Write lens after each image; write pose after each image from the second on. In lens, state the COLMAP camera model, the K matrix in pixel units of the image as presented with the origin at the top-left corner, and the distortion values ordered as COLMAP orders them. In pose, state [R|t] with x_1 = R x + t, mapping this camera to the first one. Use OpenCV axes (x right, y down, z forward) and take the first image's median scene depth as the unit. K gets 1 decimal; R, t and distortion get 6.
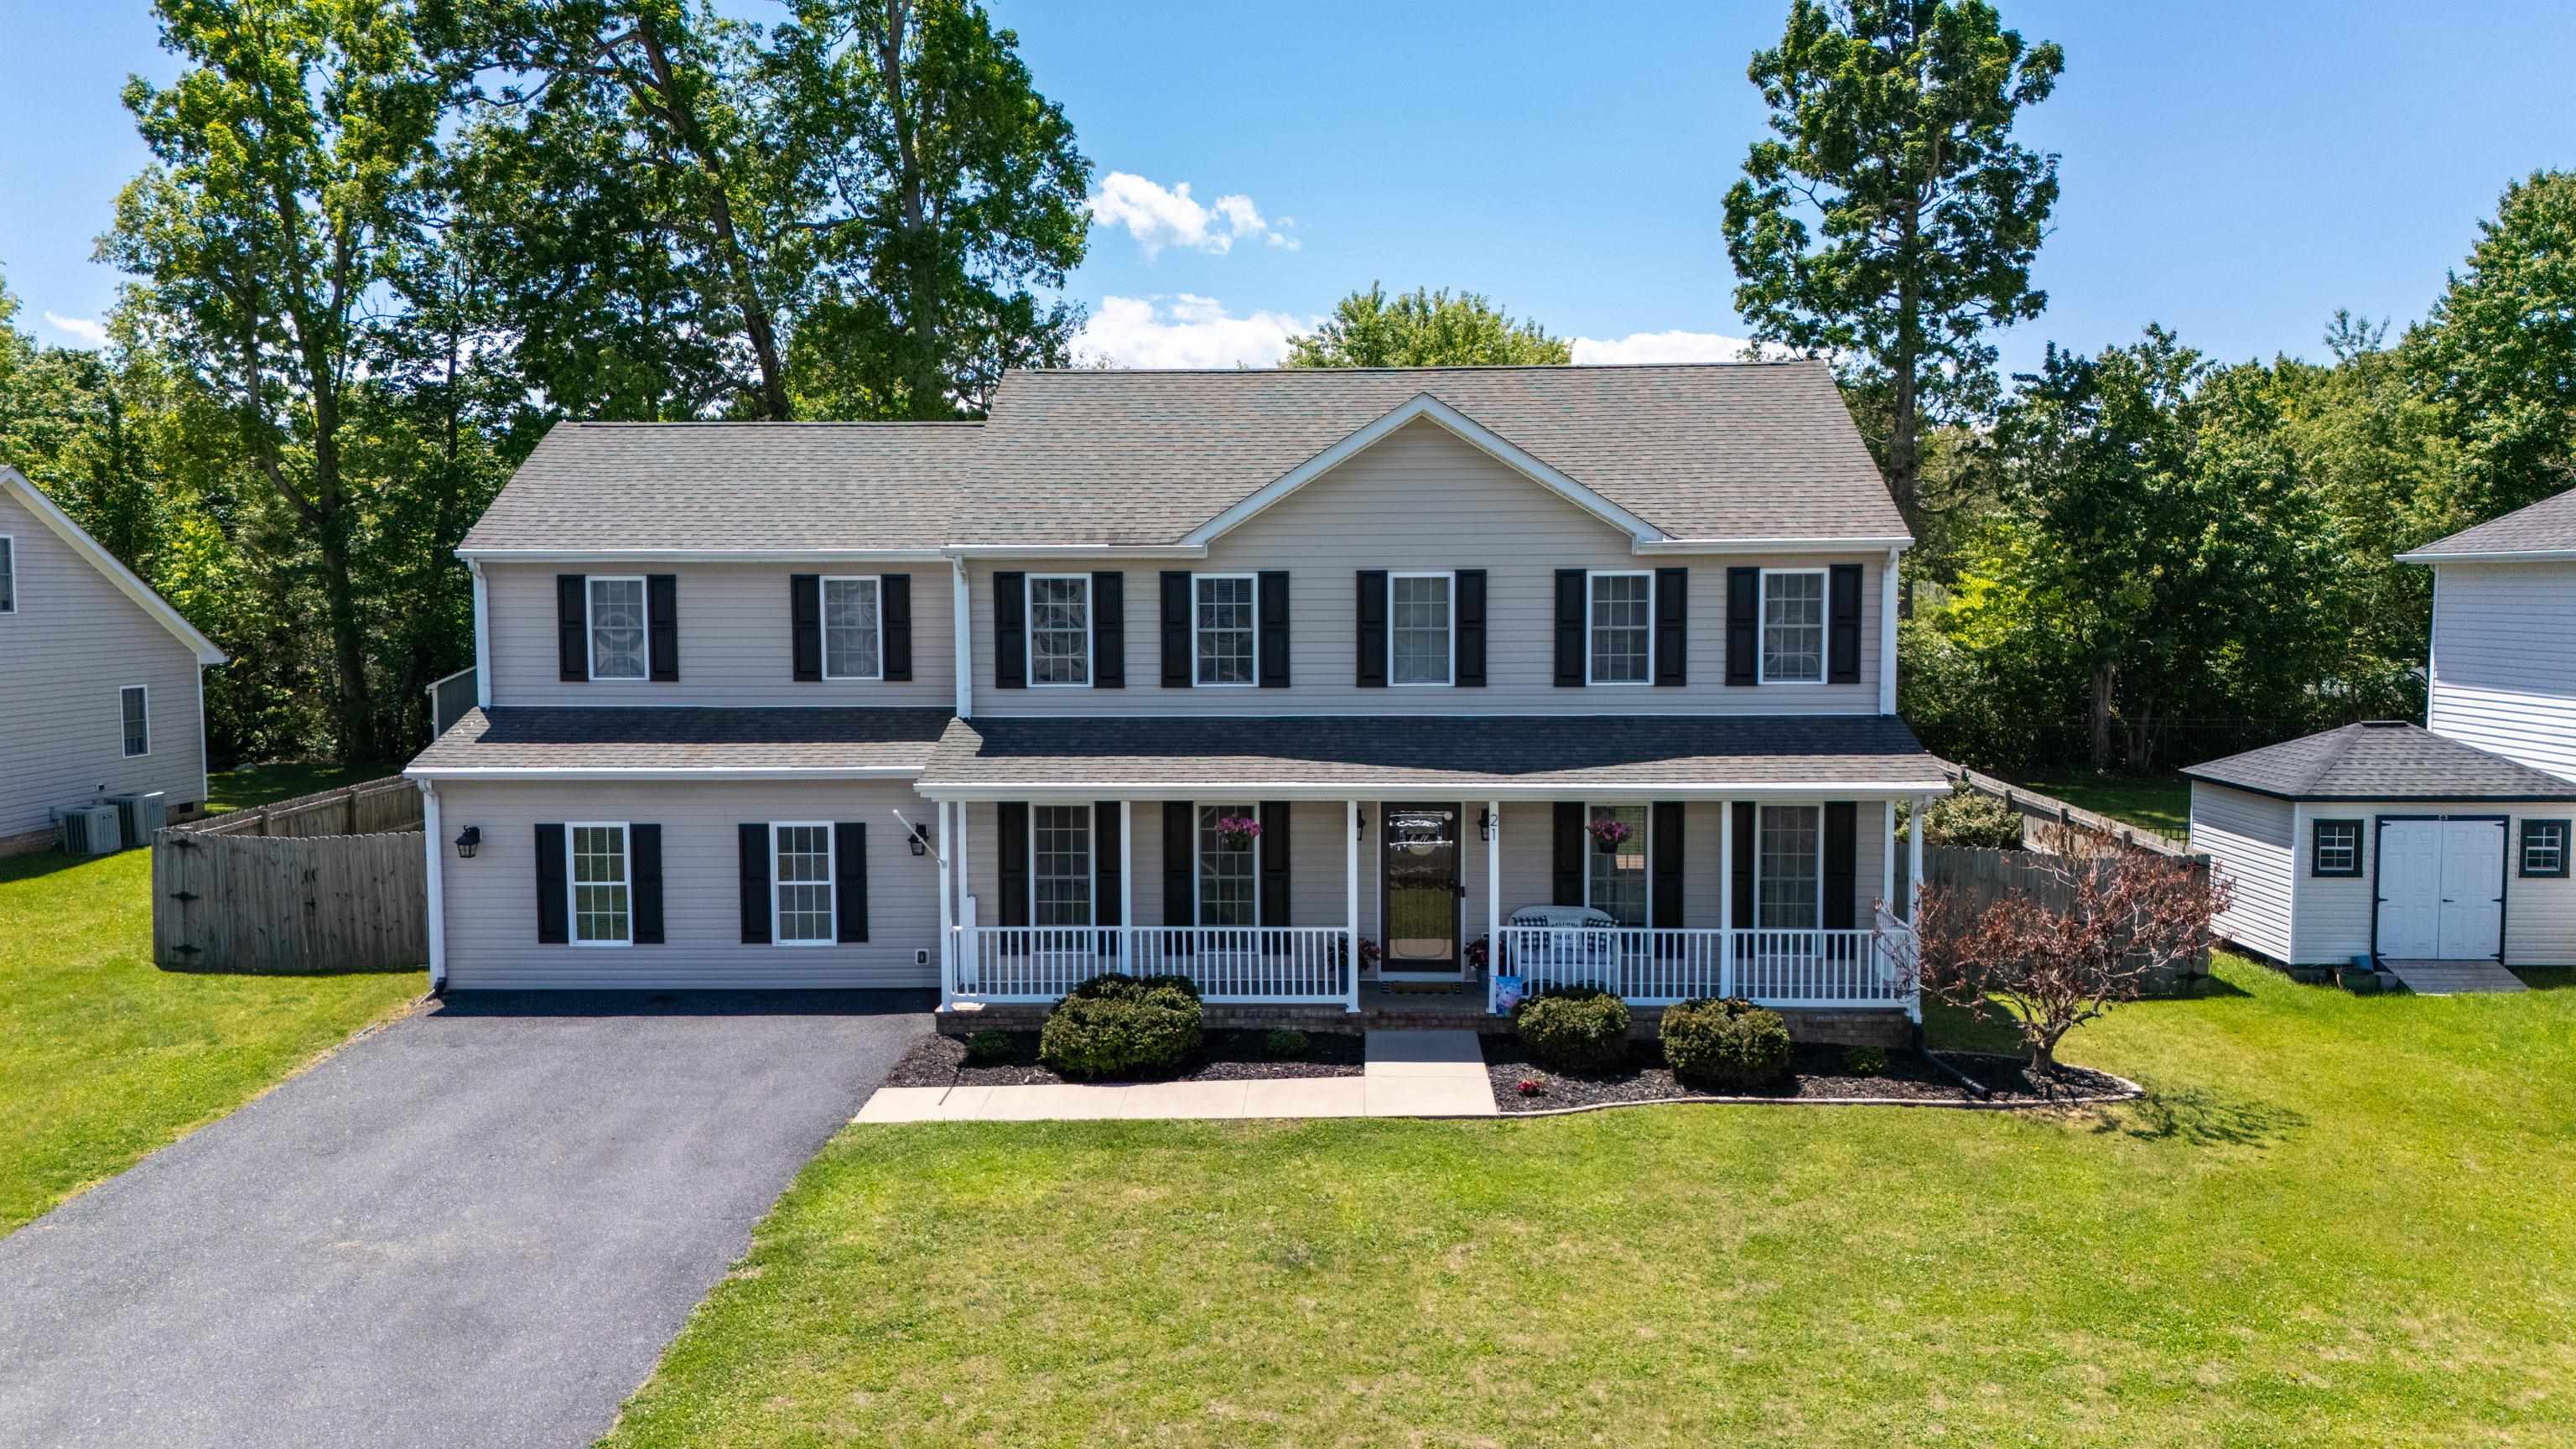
lens RADIAL K [[1903.3, 0, 1288.0], [0, 1903.3, 724.5], [0, 0, 1]] dist [0.055639, -0.047758]
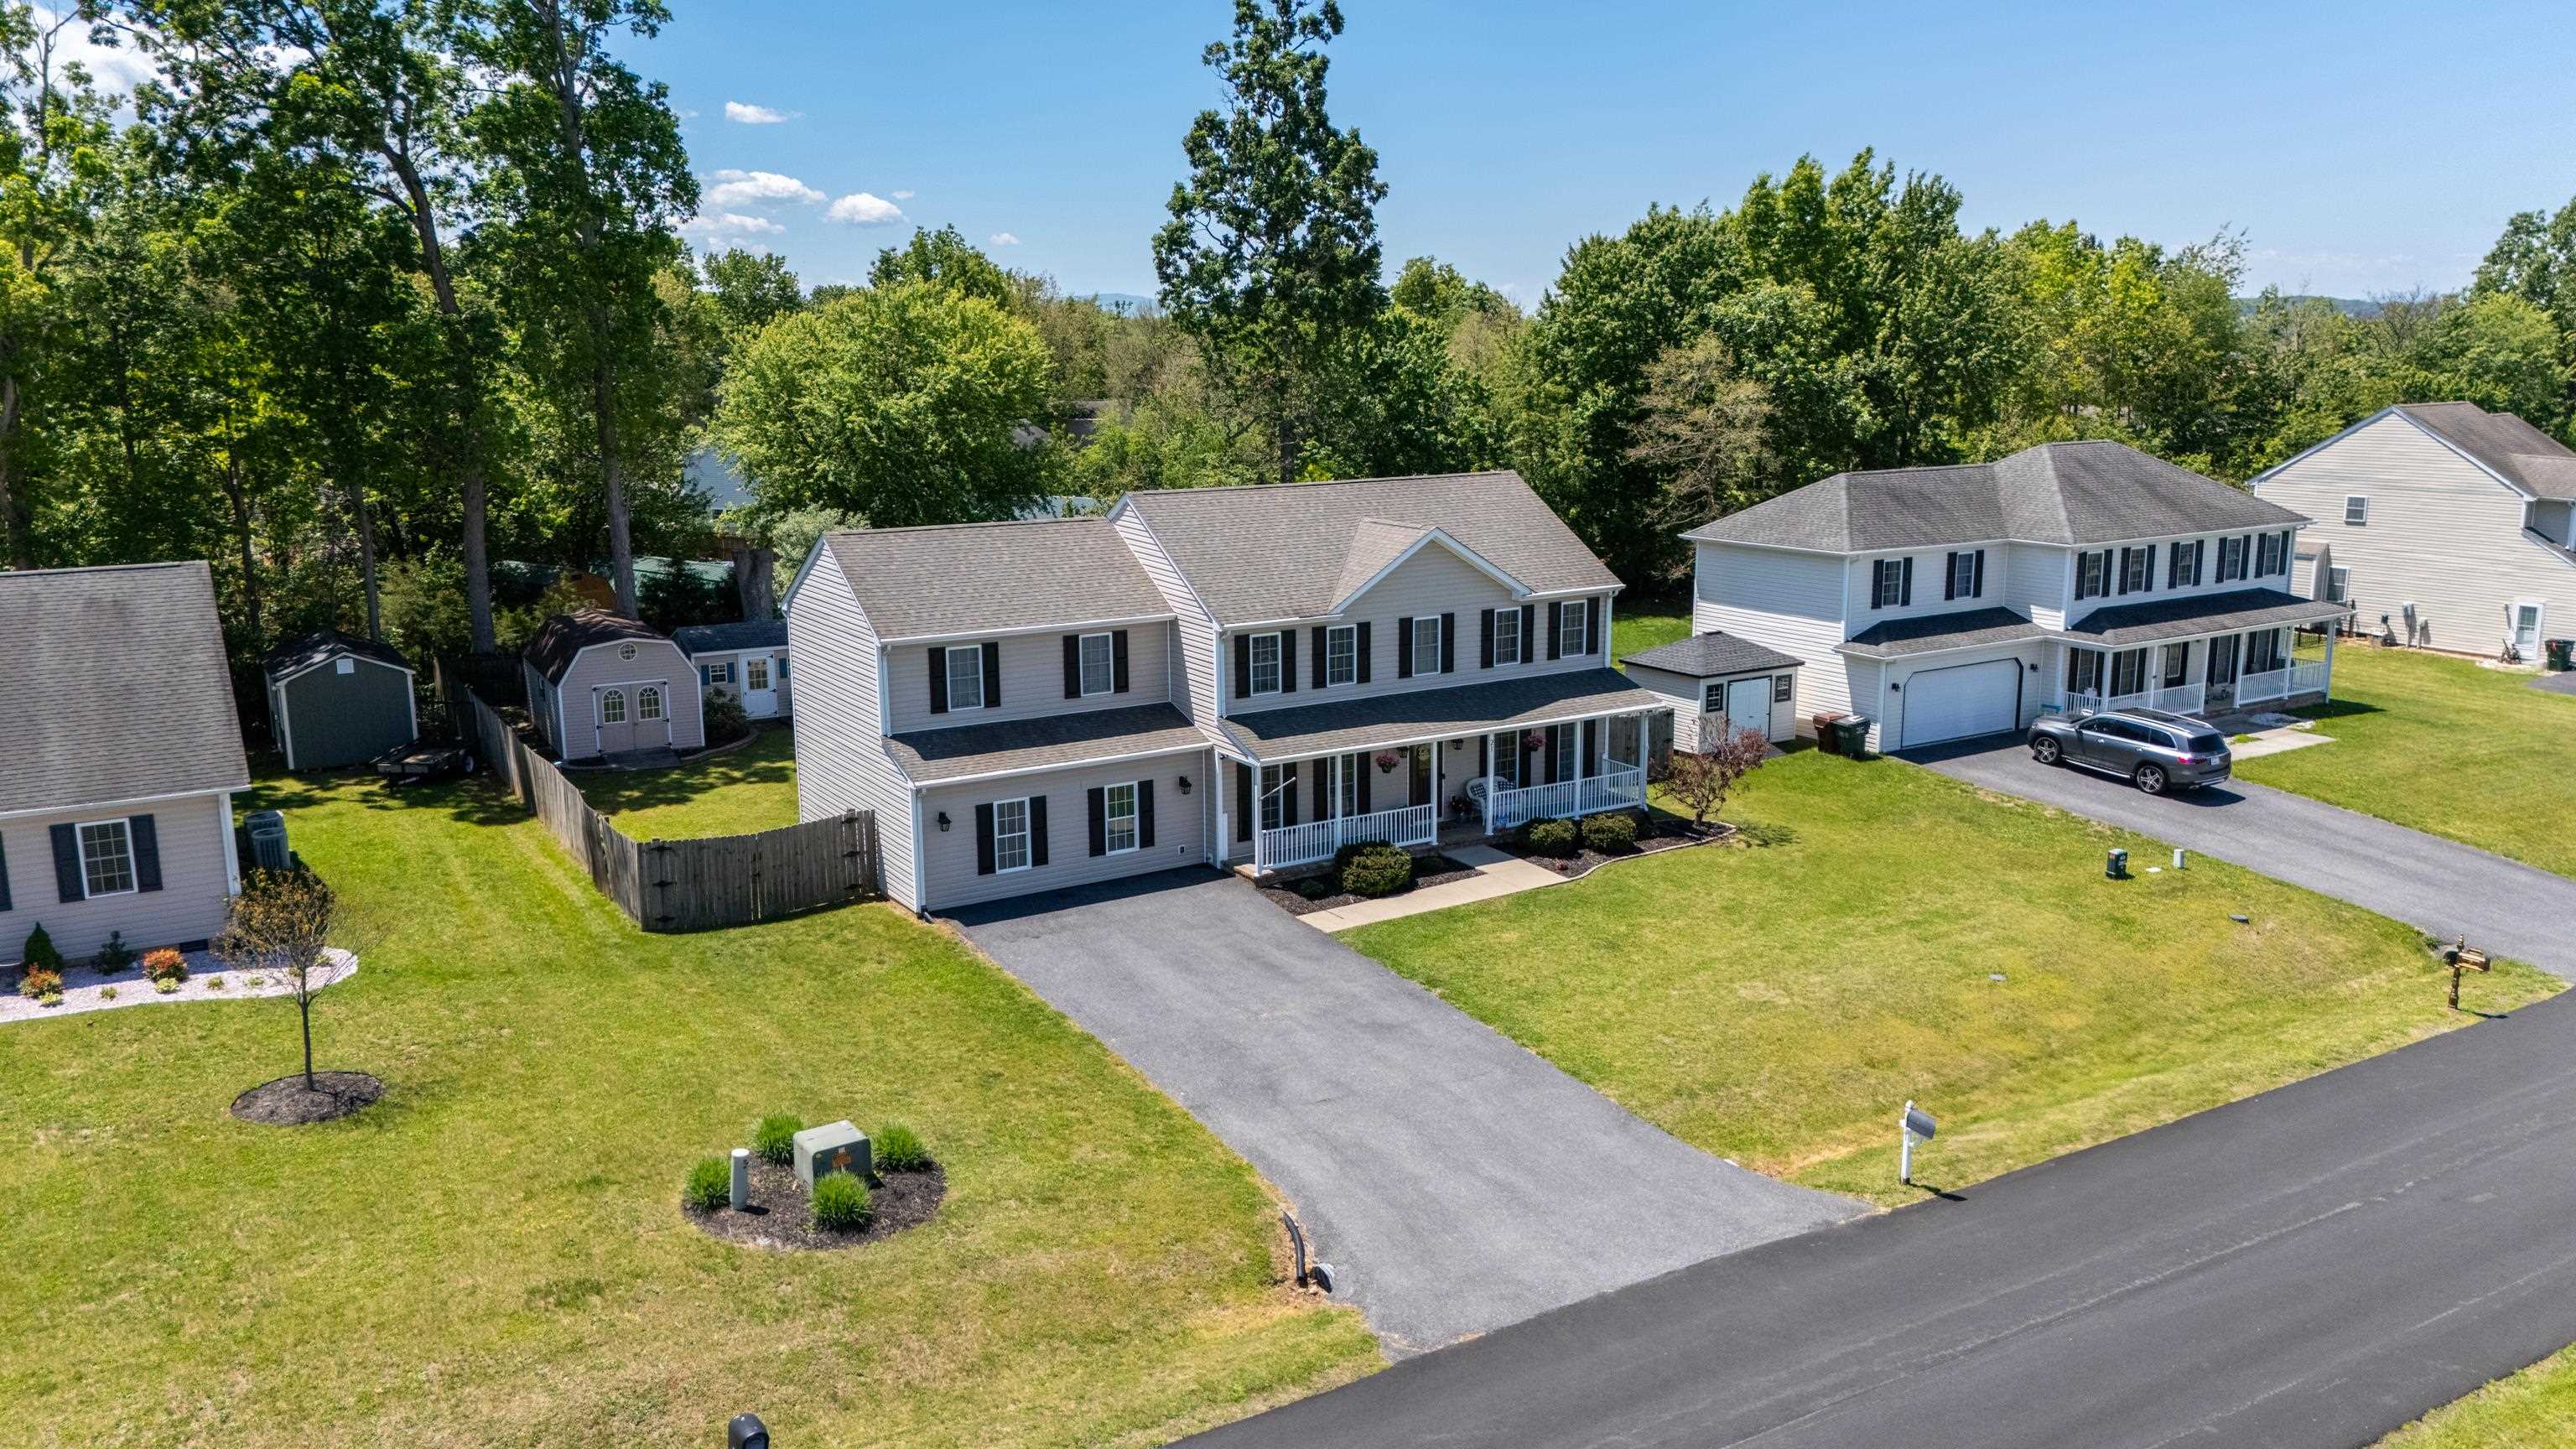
lens RADIAL K [[1894.8, 0, 1288.0], [0, 1894.8, 724.5], [0, 0, 1]] dist [0.084208, -0.085695]
pose [[0.831890, -0.113626, 0.543184, -1.118545], [0.044906, 0.989387, 0.138191, -0.246839], [-0.553121, -0.090567, 0.828163, -0.535322]]
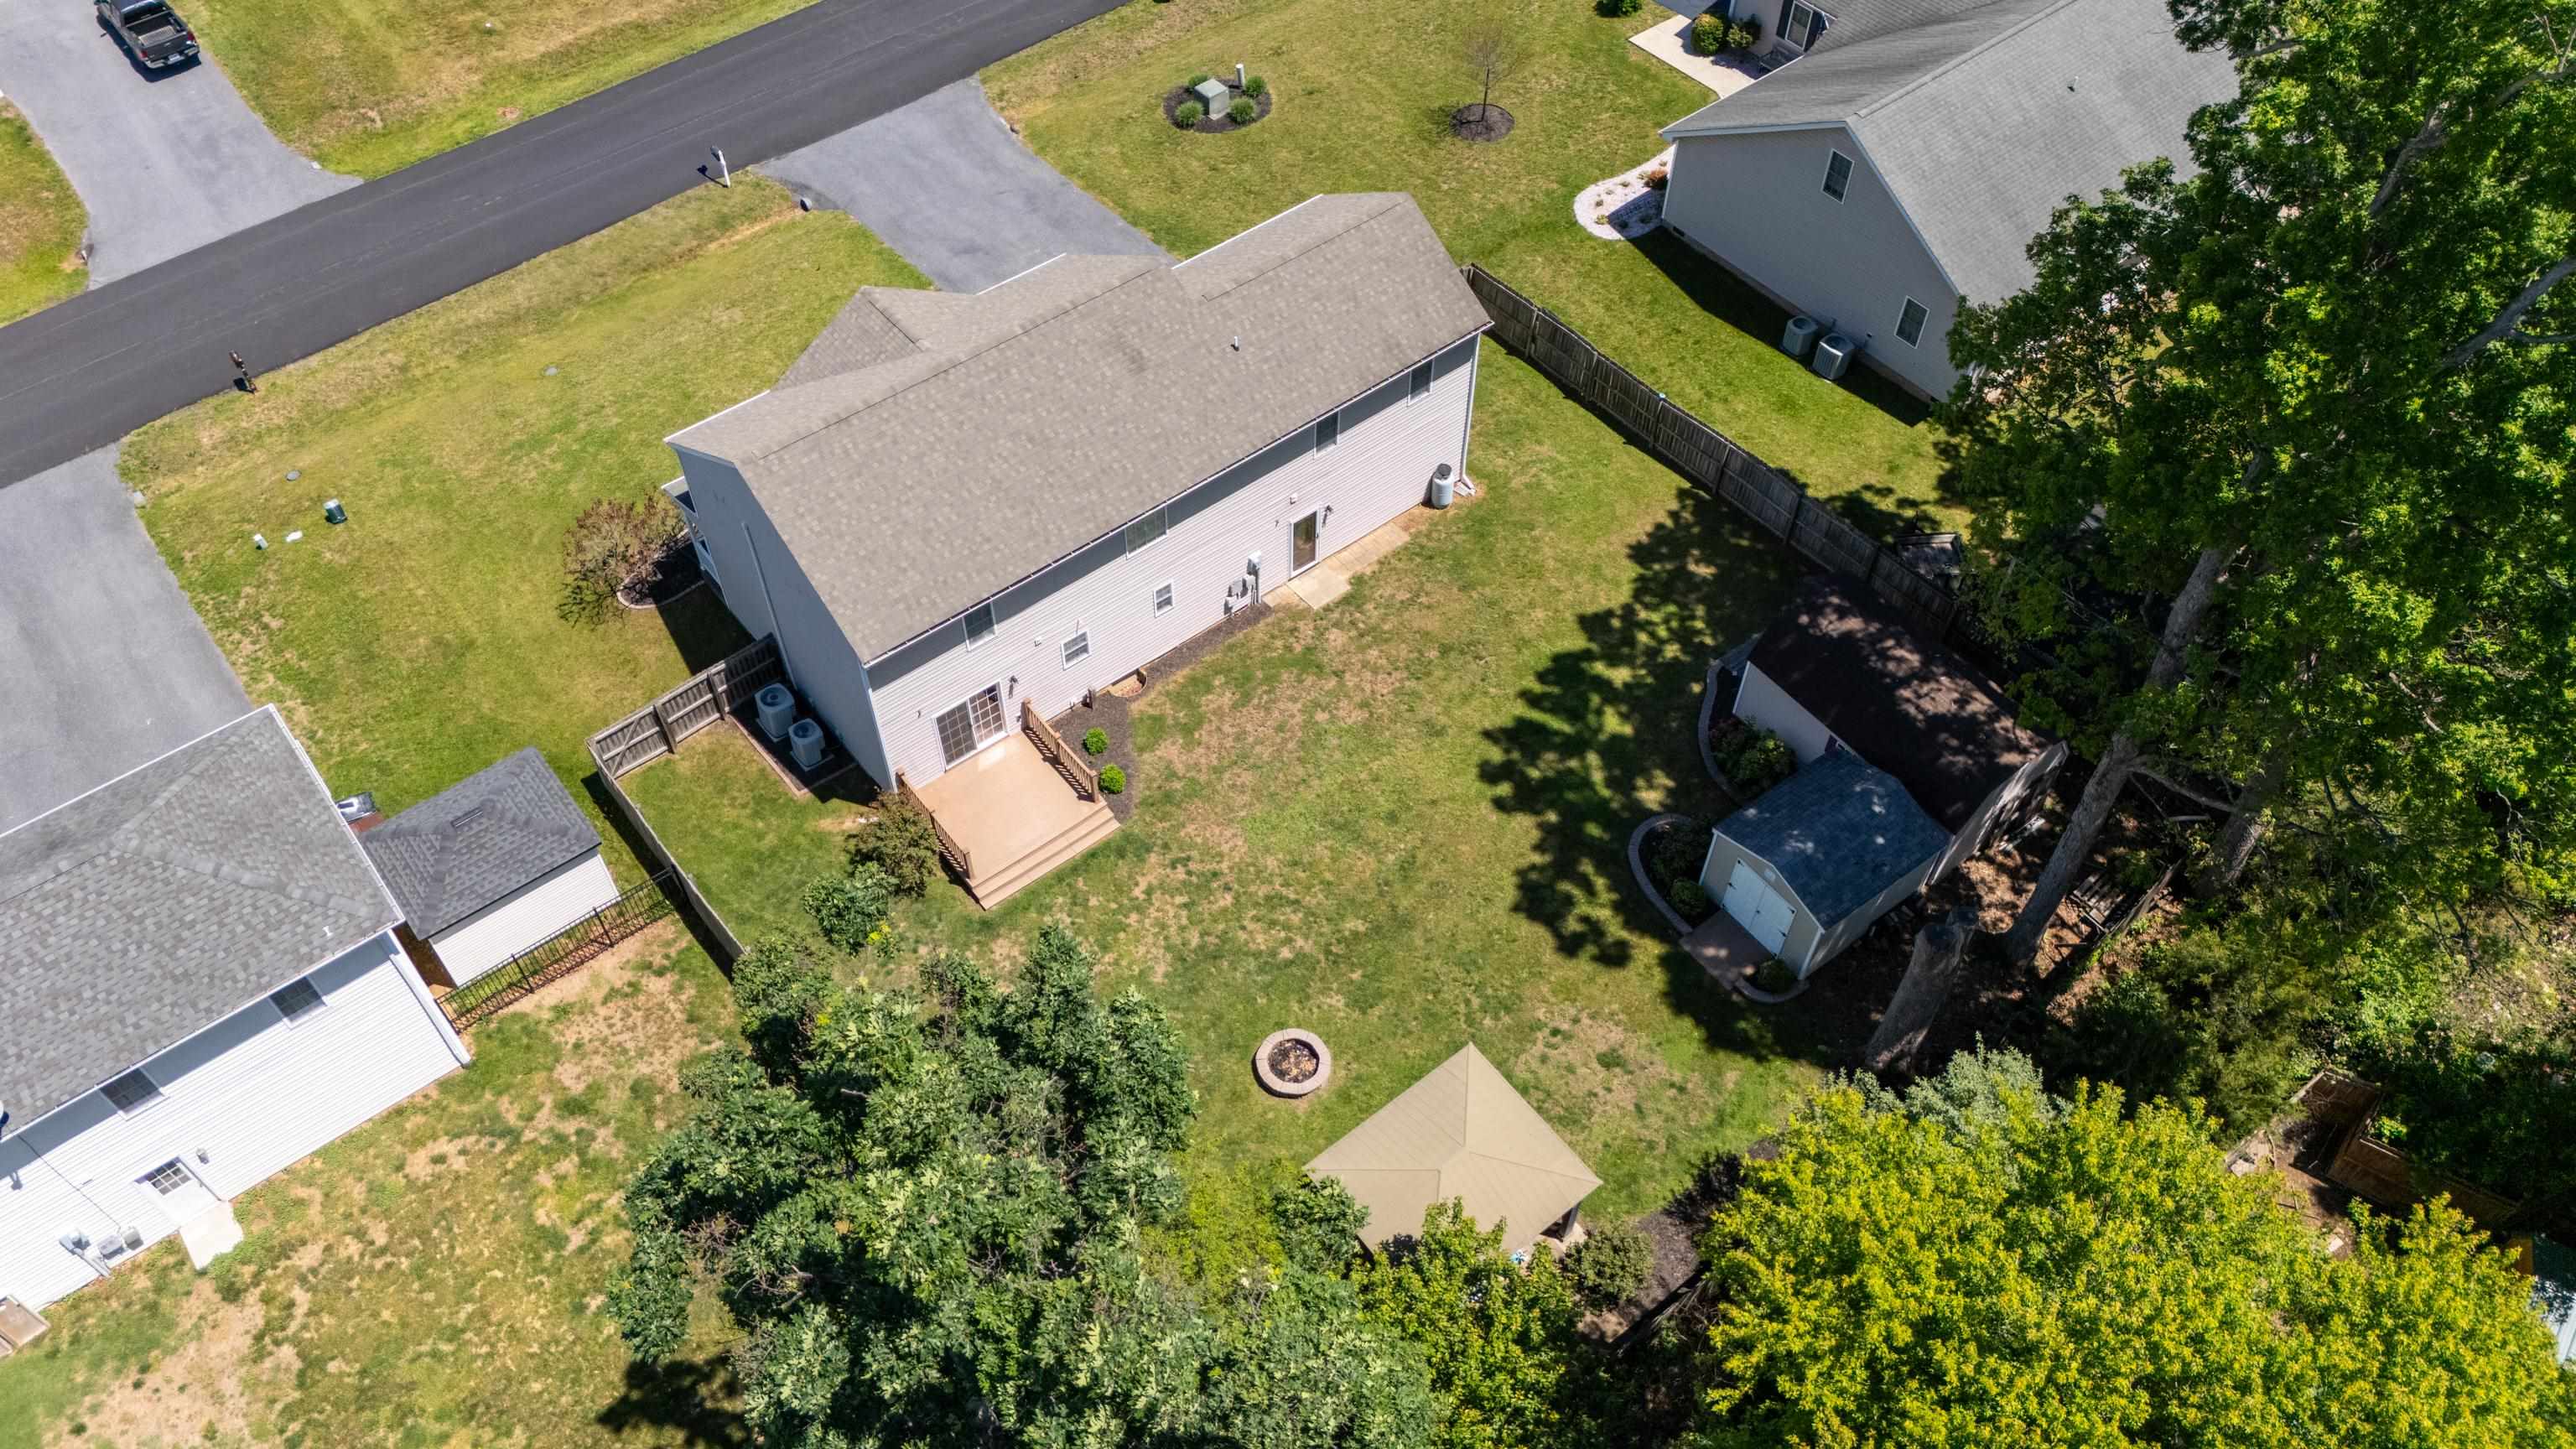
lens RADIAL K [[1908.2, 0, 1288.0], [0, 1908.2, 724.5], [0, 0, 1]] dist [0.045962, -0.000482]
pose [[-0.756761, 0.508886, -0.410301, 0.799470], [-0.050136, 0.580635, 0.812619, -1.574543], [0.651766, 0.635530, -0.413888, 2.414764]]
